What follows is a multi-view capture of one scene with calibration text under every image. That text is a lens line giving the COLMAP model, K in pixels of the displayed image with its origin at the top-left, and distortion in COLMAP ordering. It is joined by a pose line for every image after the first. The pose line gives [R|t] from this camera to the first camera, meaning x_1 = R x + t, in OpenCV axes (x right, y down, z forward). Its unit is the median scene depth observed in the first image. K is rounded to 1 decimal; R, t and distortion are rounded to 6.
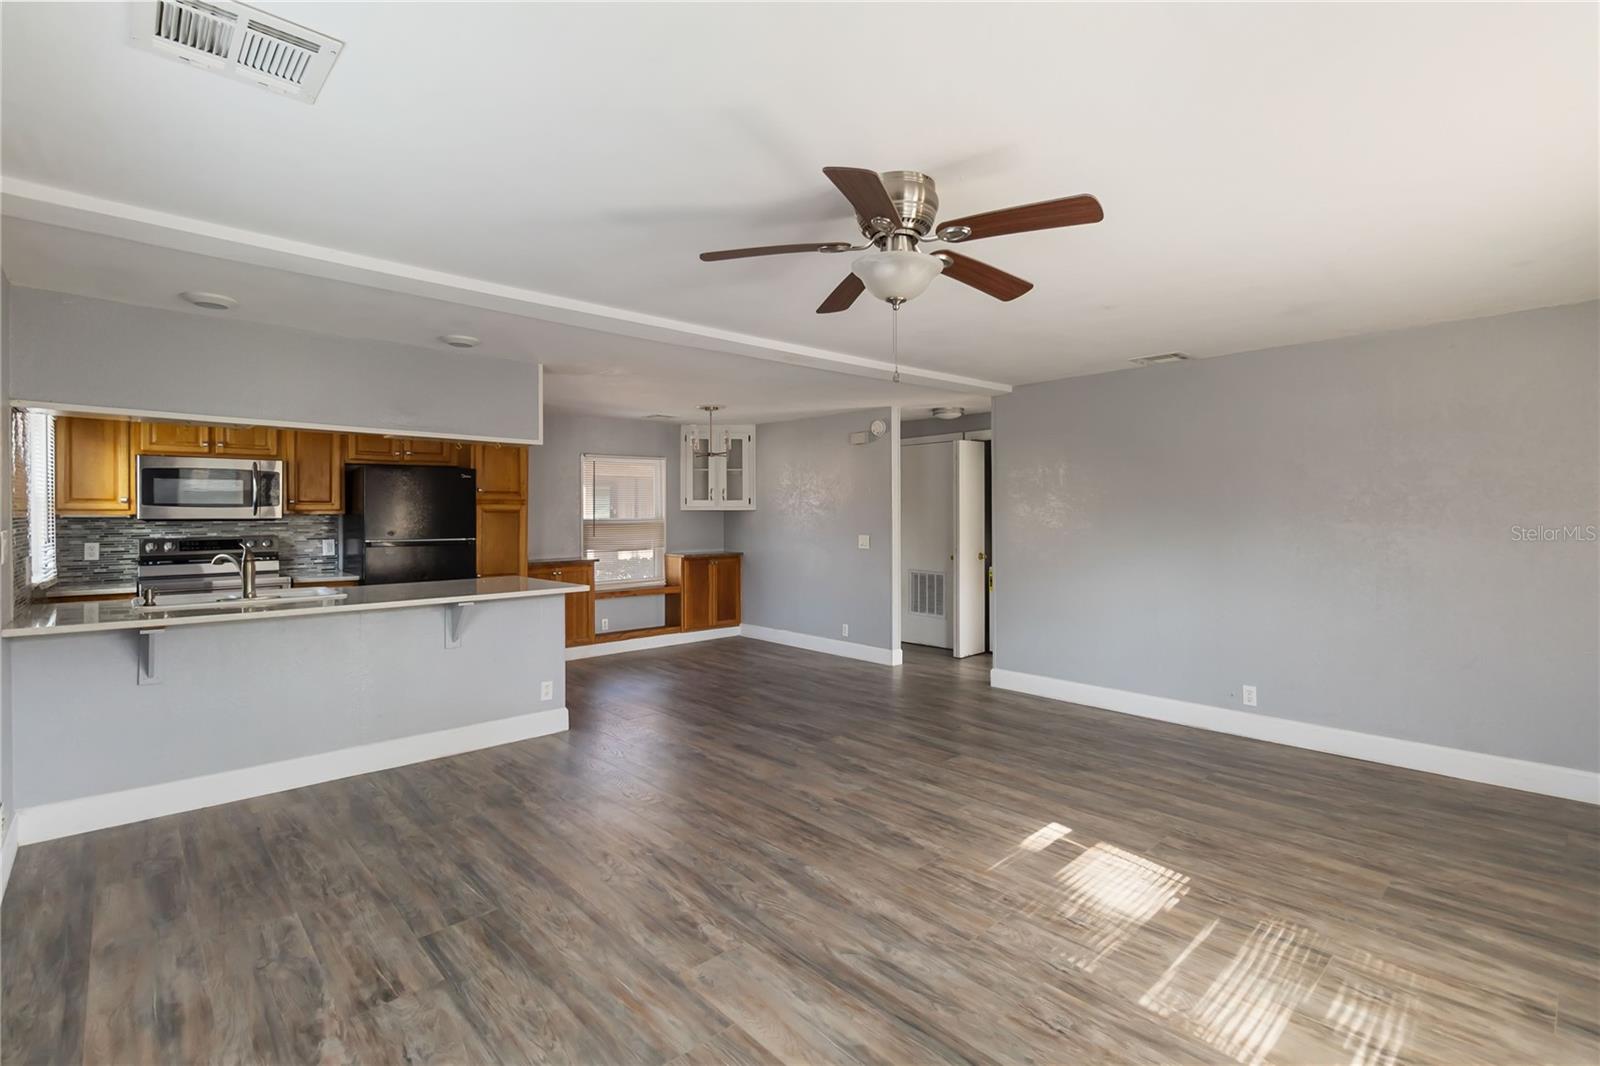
lens RADIAL K [[739.2, 0, 803.3], [0, 739.2, 499.5], [0, 0, 1]] dist [0.002099, 0.000334]
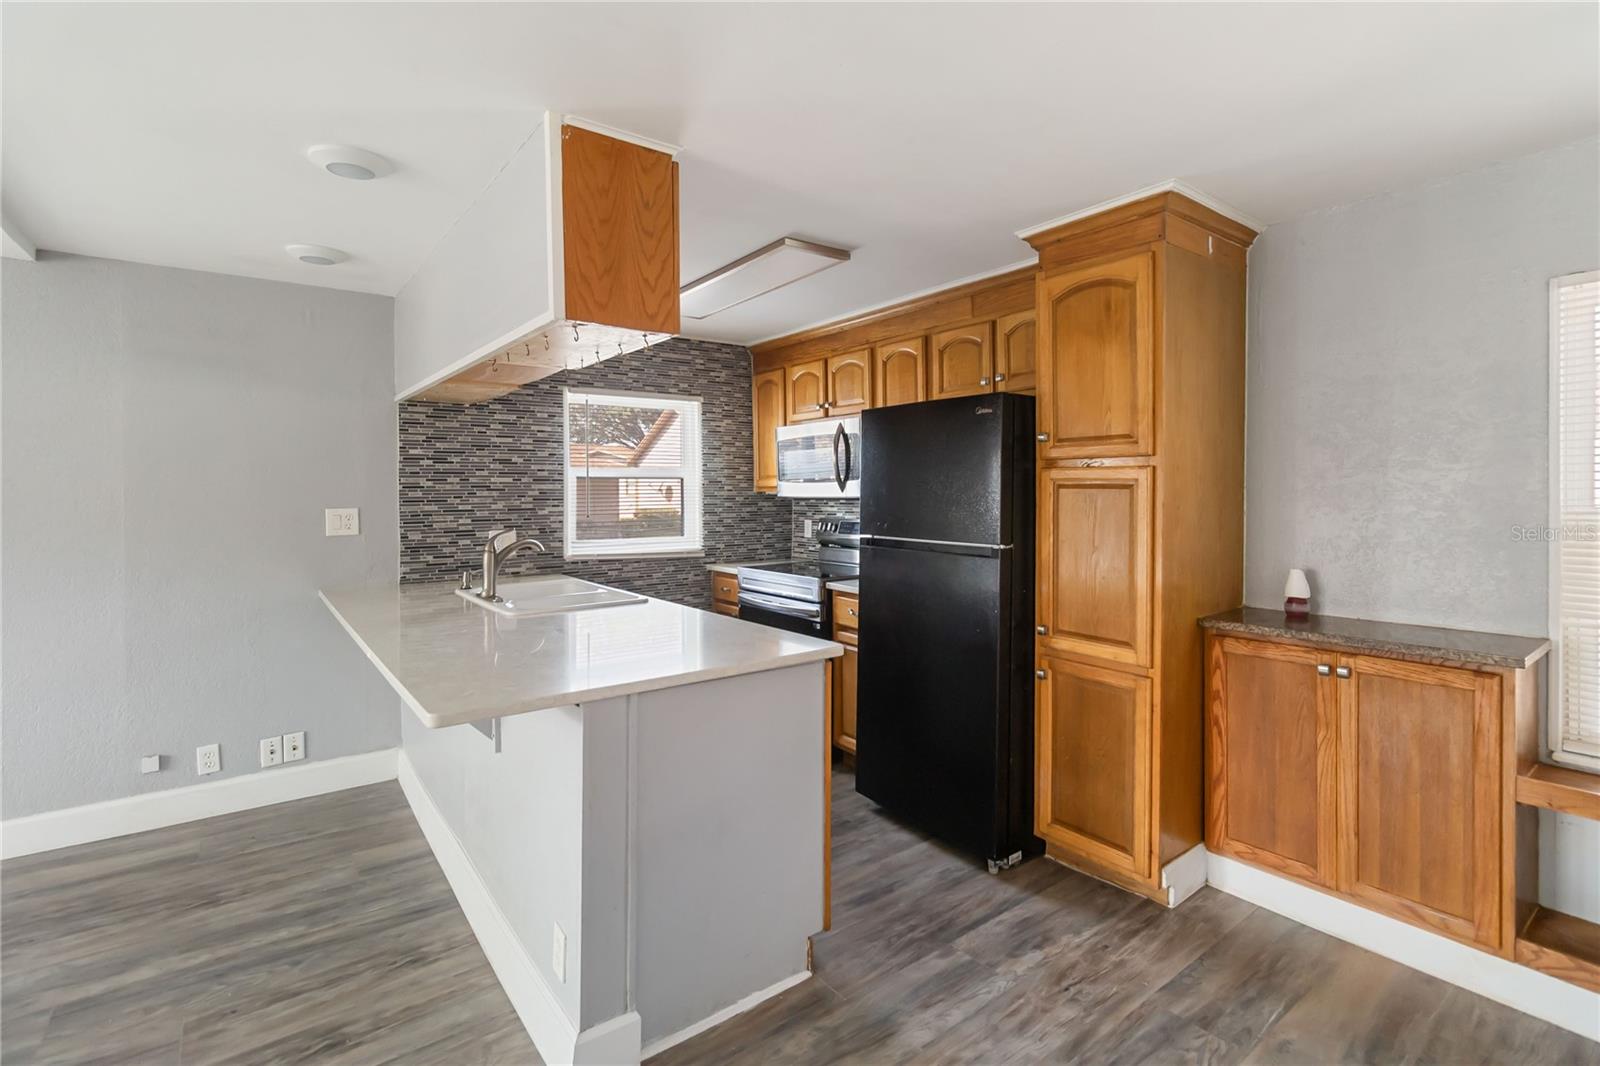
lens RADIAL K [[739.2, 0, 803.3], [0, 739.2, 499.5], [0, 0, 1]] dist [0.002099, 0.000334]
pose [[-0.097061, 0.015732, -0.995154, 0.024970], [0.024824, 0.999602, 0.013381, 0.021003], [0.994969, -0.023405, -0.097413, 1.261060]]
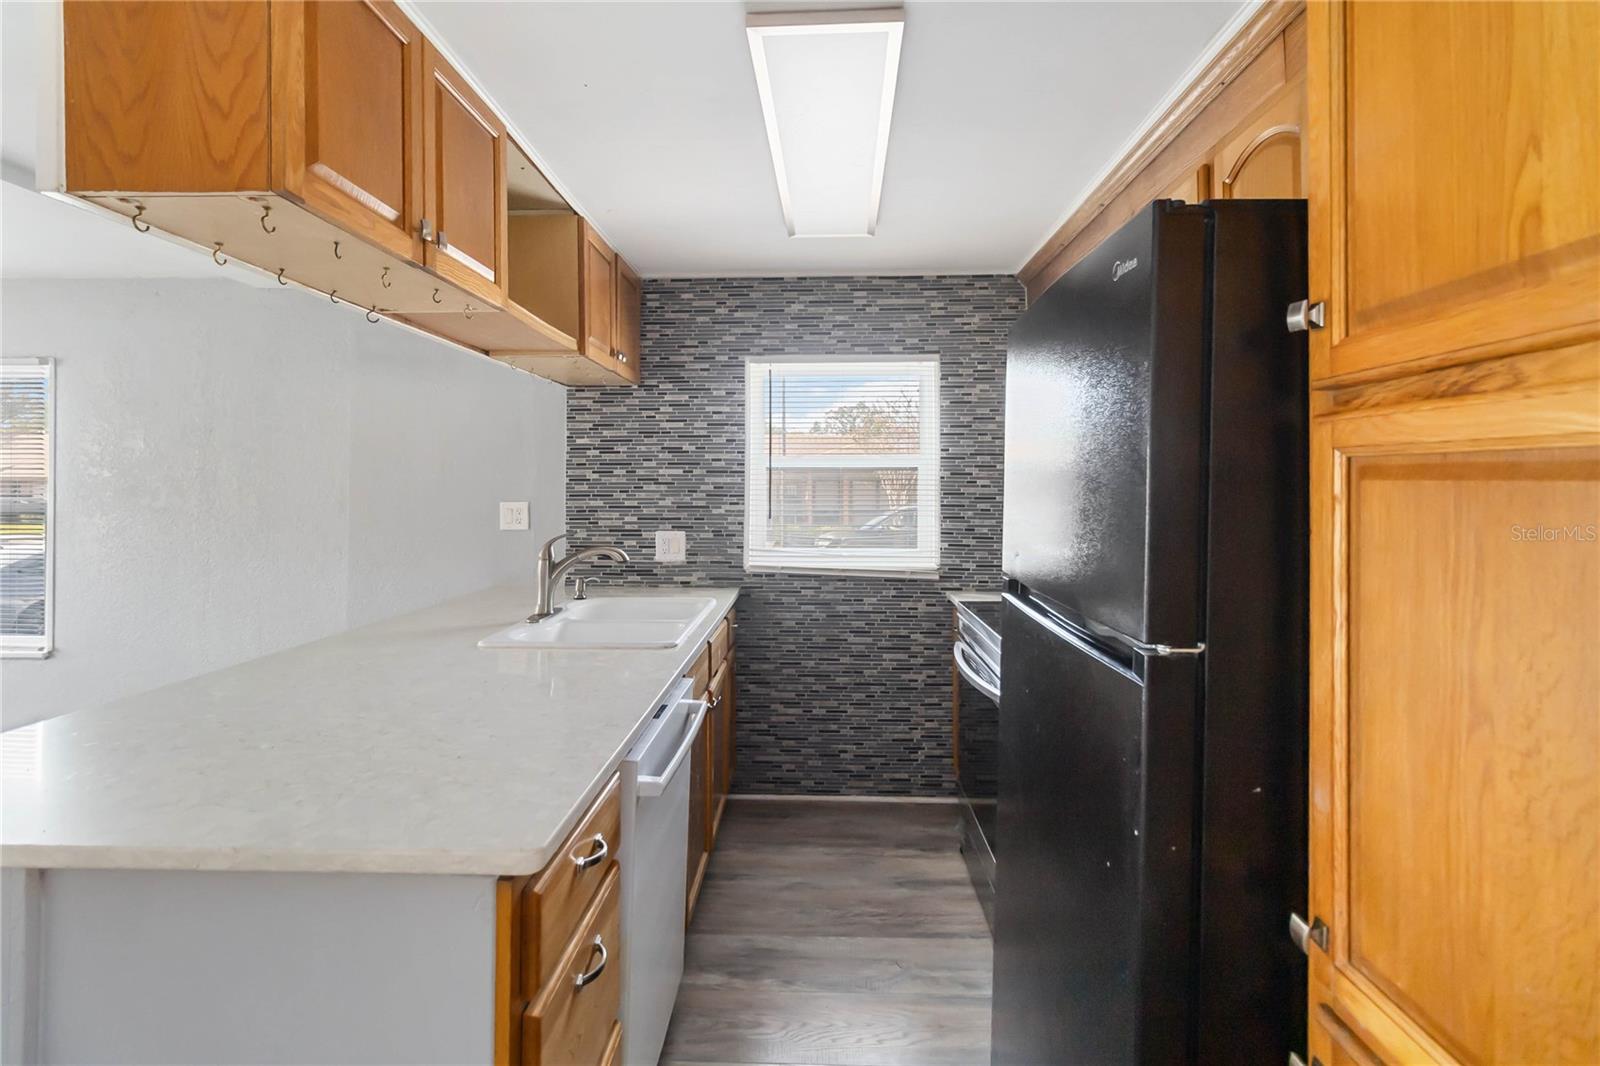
lens RADIAL K [[741.0, 0, 804.2], [0, 741.0, 488.9], [0, 0, 1]] dist [0.000839, 0.000163]
pose [[-0.699575, 0.001980, -0.714557, -0.386024], [0.013405, 0.999857, -0.010353, 0.027570], [0.714434, -0.016821, -0.699501, 1.444707]]
